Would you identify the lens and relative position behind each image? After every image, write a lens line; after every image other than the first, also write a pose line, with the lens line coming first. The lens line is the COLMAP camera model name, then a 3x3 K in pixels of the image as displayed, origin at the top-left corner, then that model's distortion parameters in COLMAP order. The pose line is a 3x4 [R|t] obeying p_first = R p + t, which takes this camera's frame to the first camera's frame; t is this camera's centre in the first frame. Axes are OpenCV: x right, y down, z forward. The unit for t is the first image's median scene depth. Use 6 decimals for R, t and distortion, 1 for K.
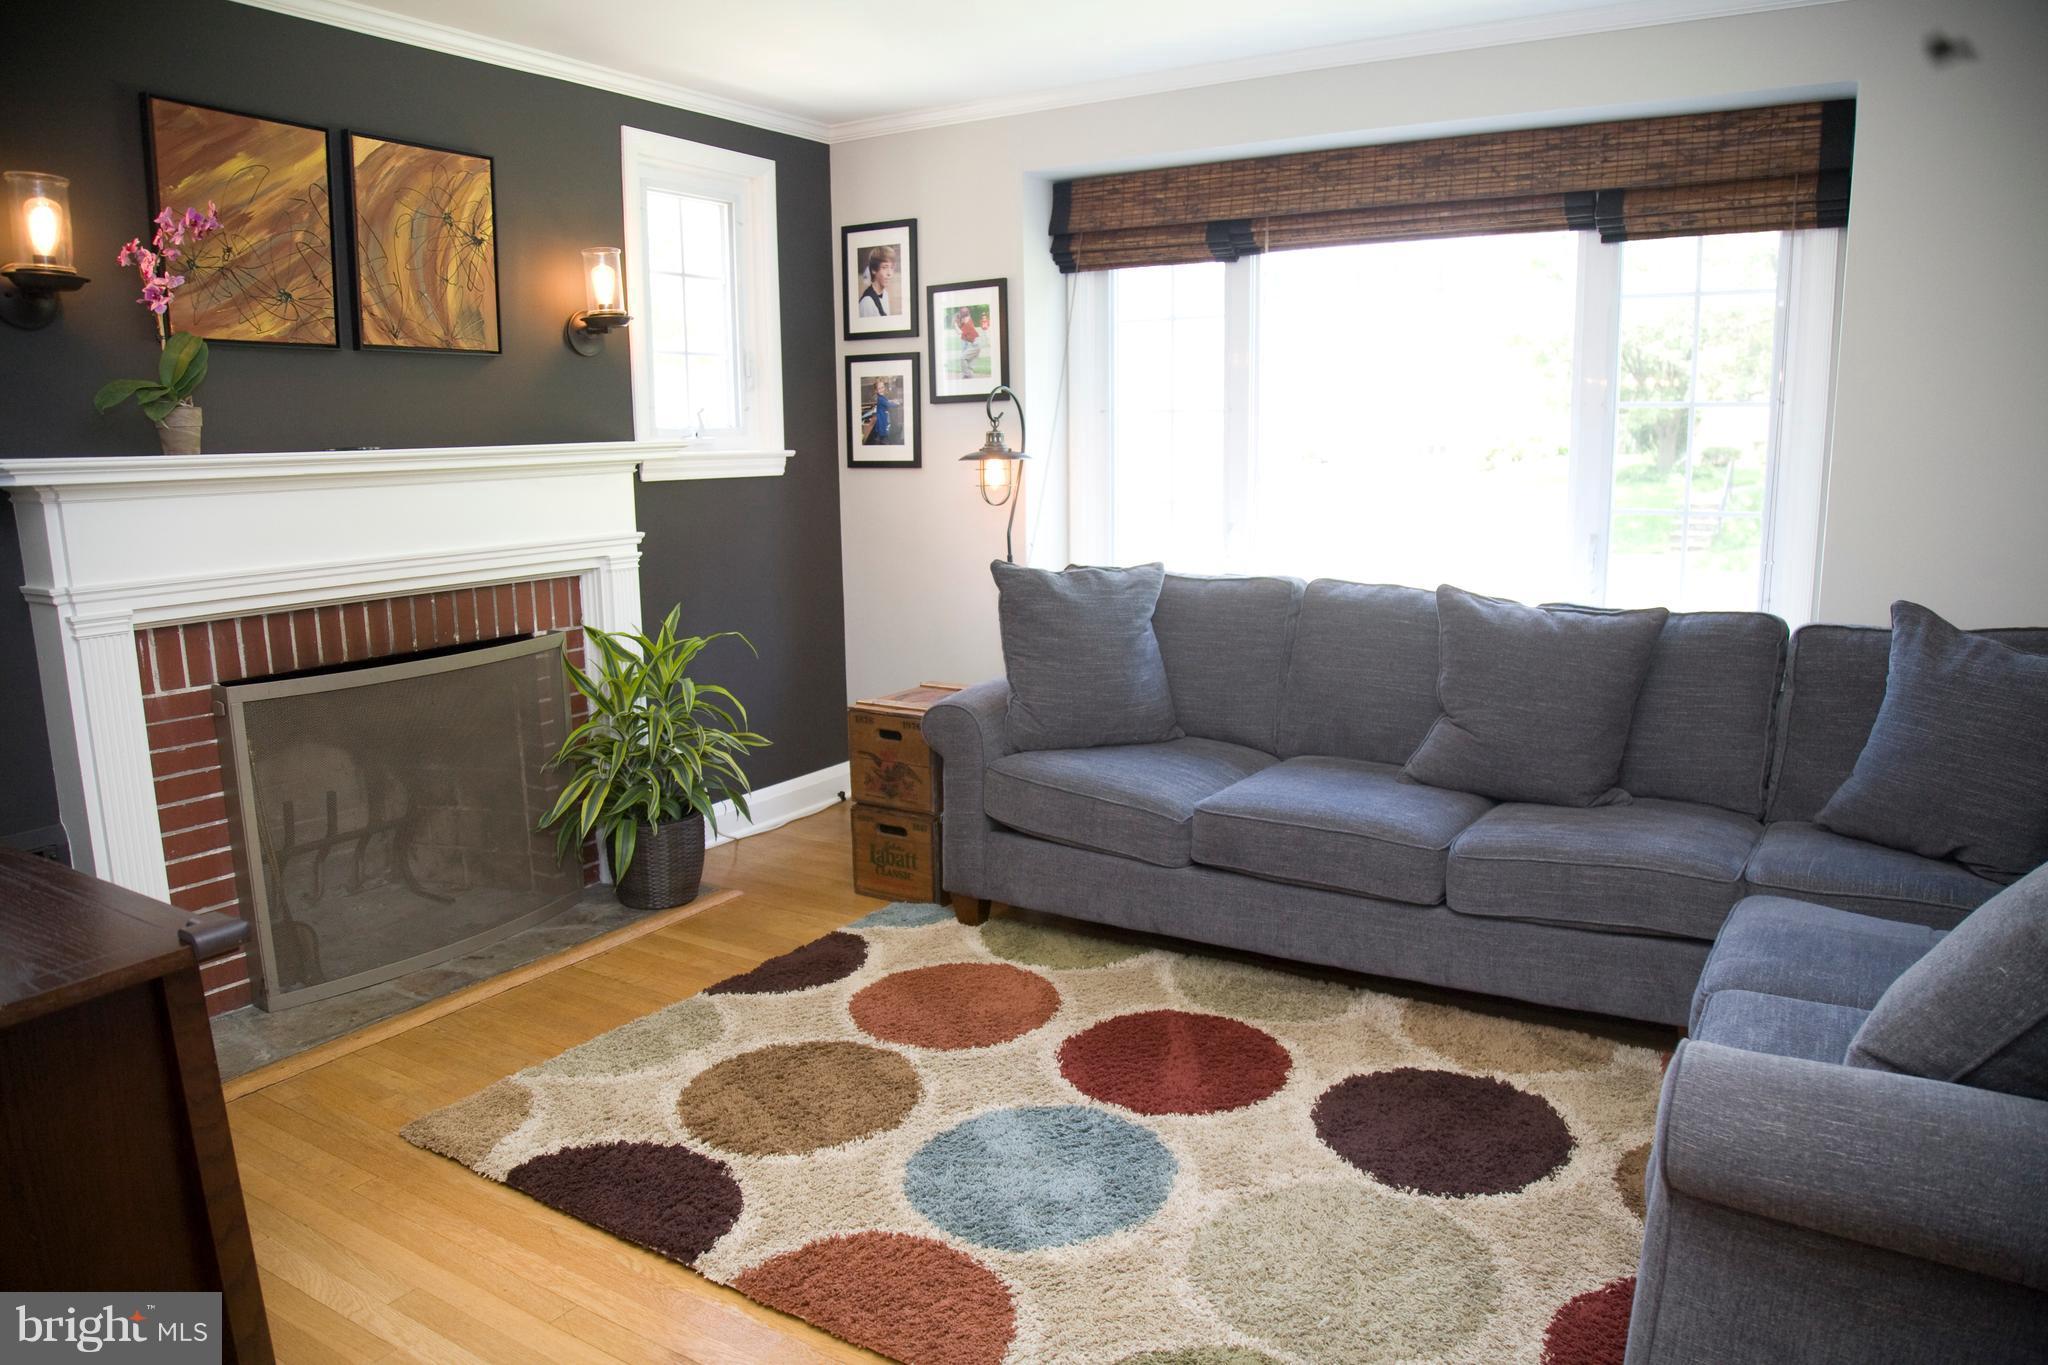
lens RADIAL K [[1385.0, 0, 1024.0], [0, 1385.0, 682.5], [0, 0, 1]] dist [-0.138428, 0.082120]
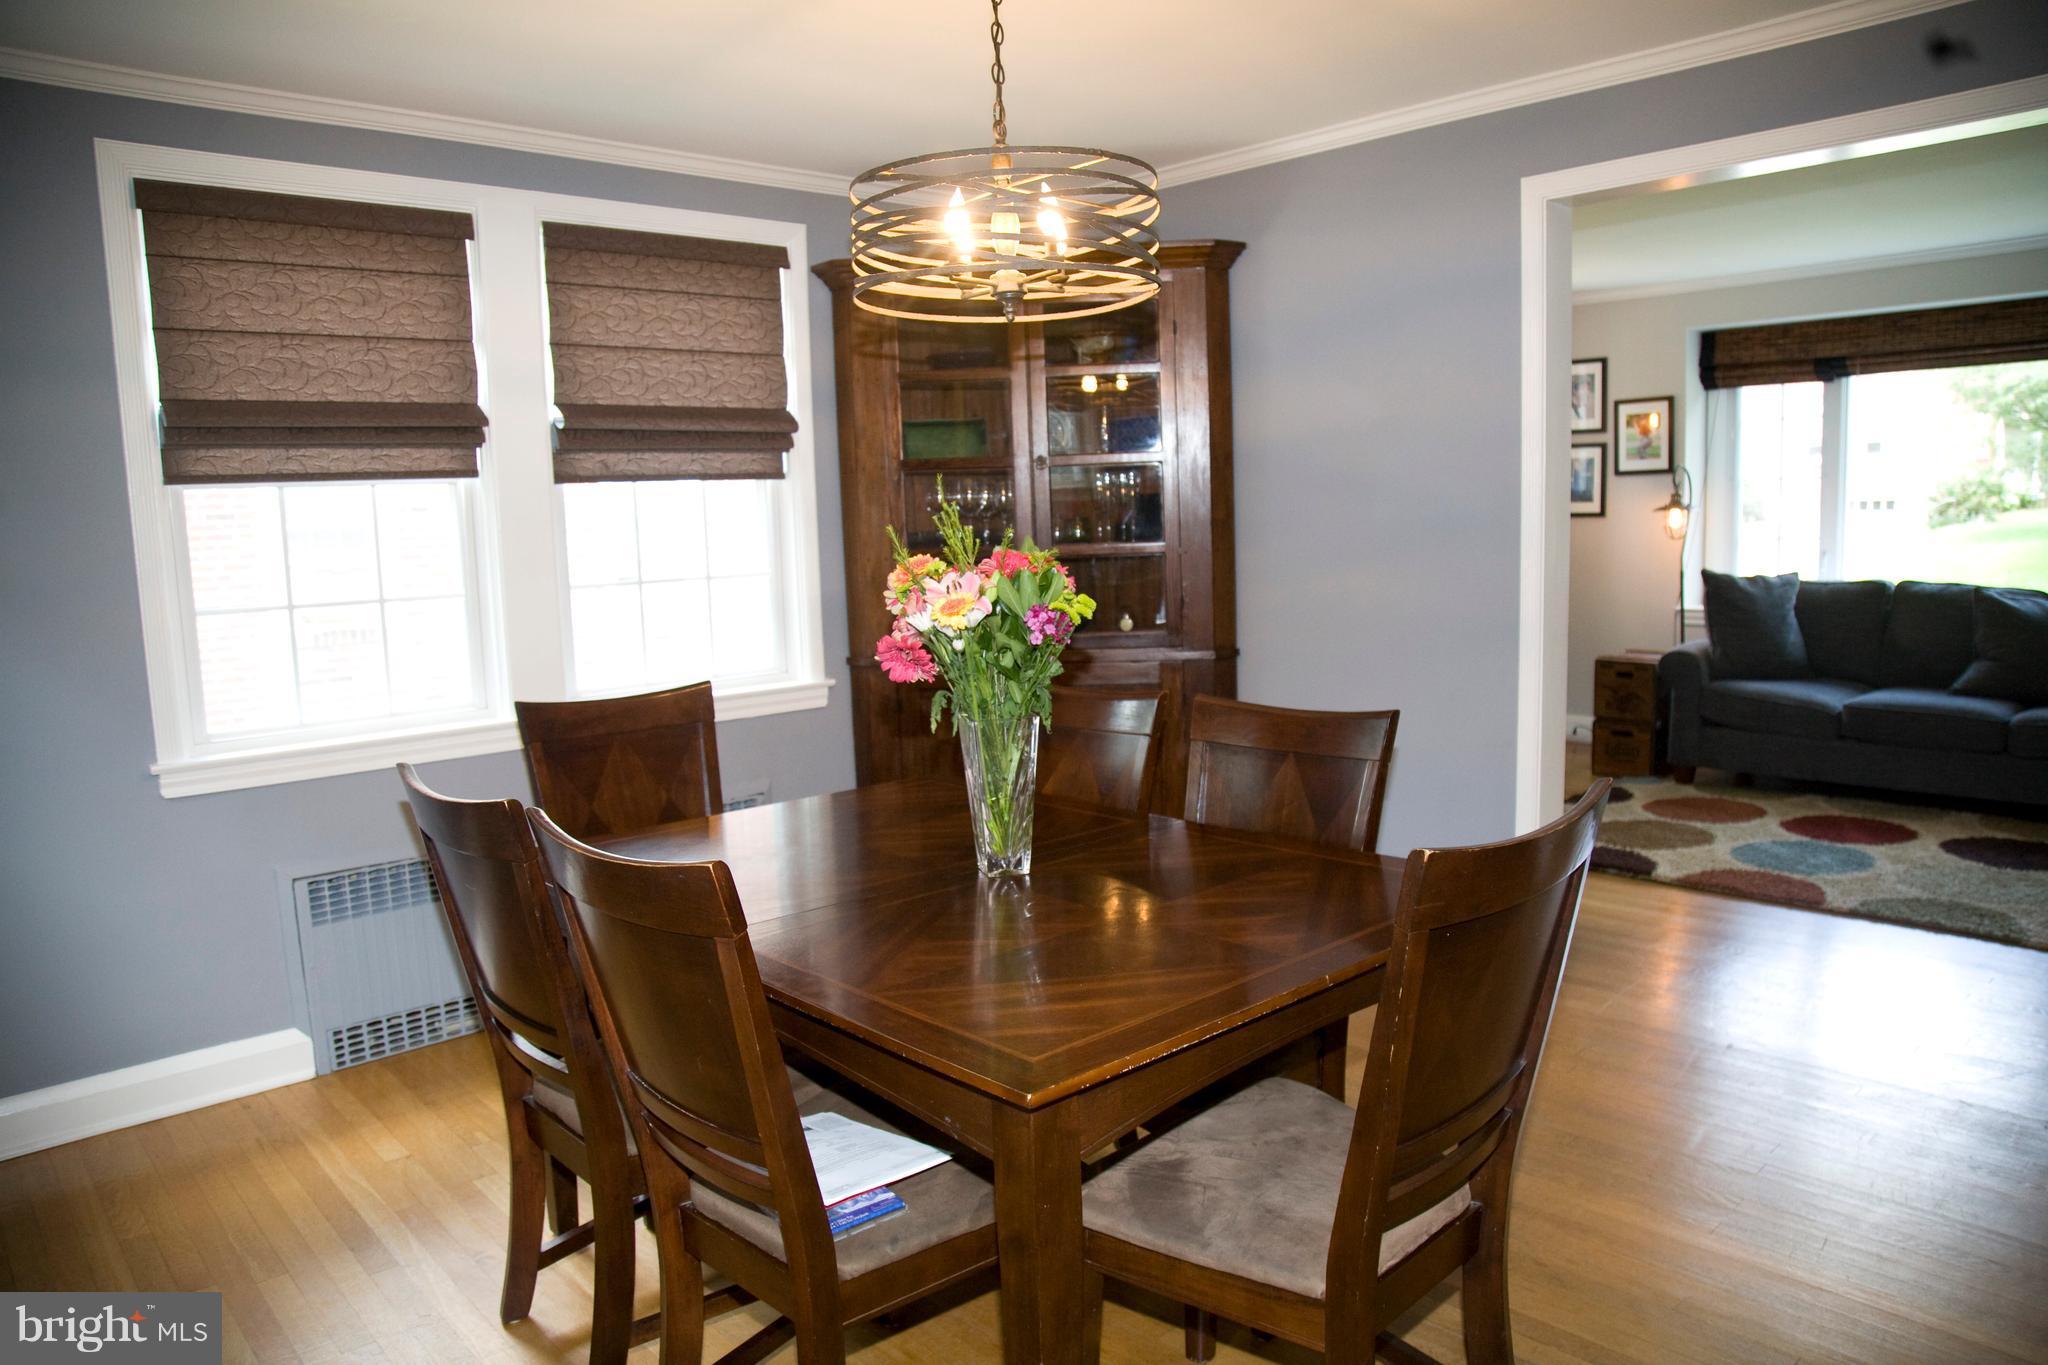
lens RADIAL K [[1385.0, 0, 1024.0], [0, 1385.0, 682.5], [0, 0, 1]] dist [-0.138428, 0.082120]
pose [[0.963189, 0.016519, -0.268317, -0.358153], [-0.029218, 0.998630, -0.043402, 0.139483], [0.267232, 0.049644, 0.962353, -0.758994]]
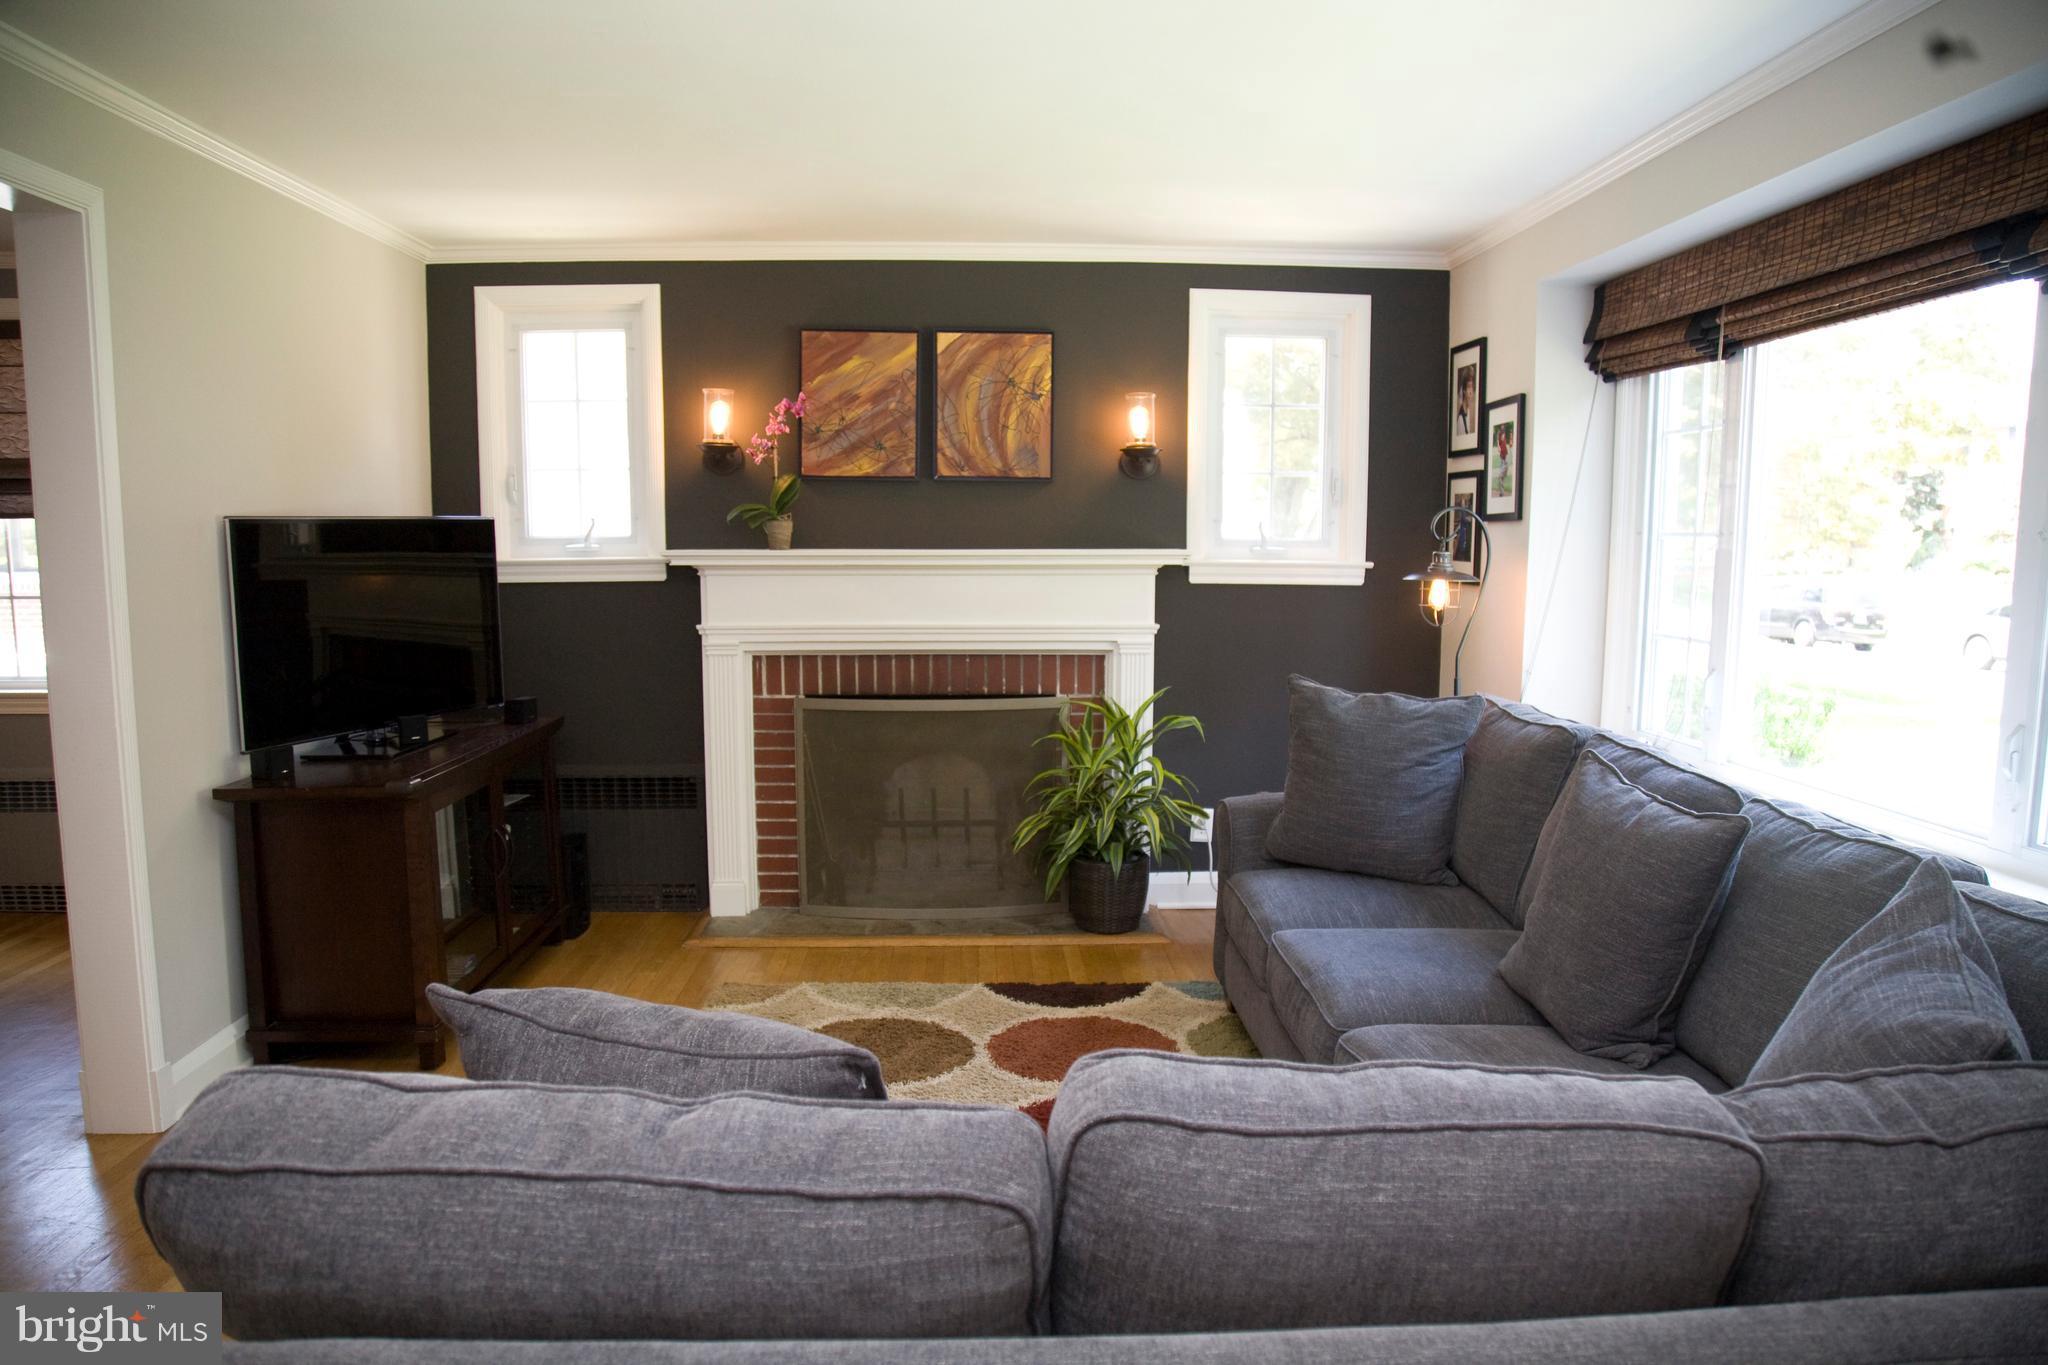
lens RADIAL K [[1385.0, 0, 1024.0], [0, 1385.0, 682.5], [0, 0, 1]] dist [-0.138428, 0.082120]
pose [[0.562496, 0.103340, -0.820317, 0.677332], [-0.155796, 0.987633, 0.017587, -0.065101], [0.811989, 0.117909, 0.571639, 0.223584]]
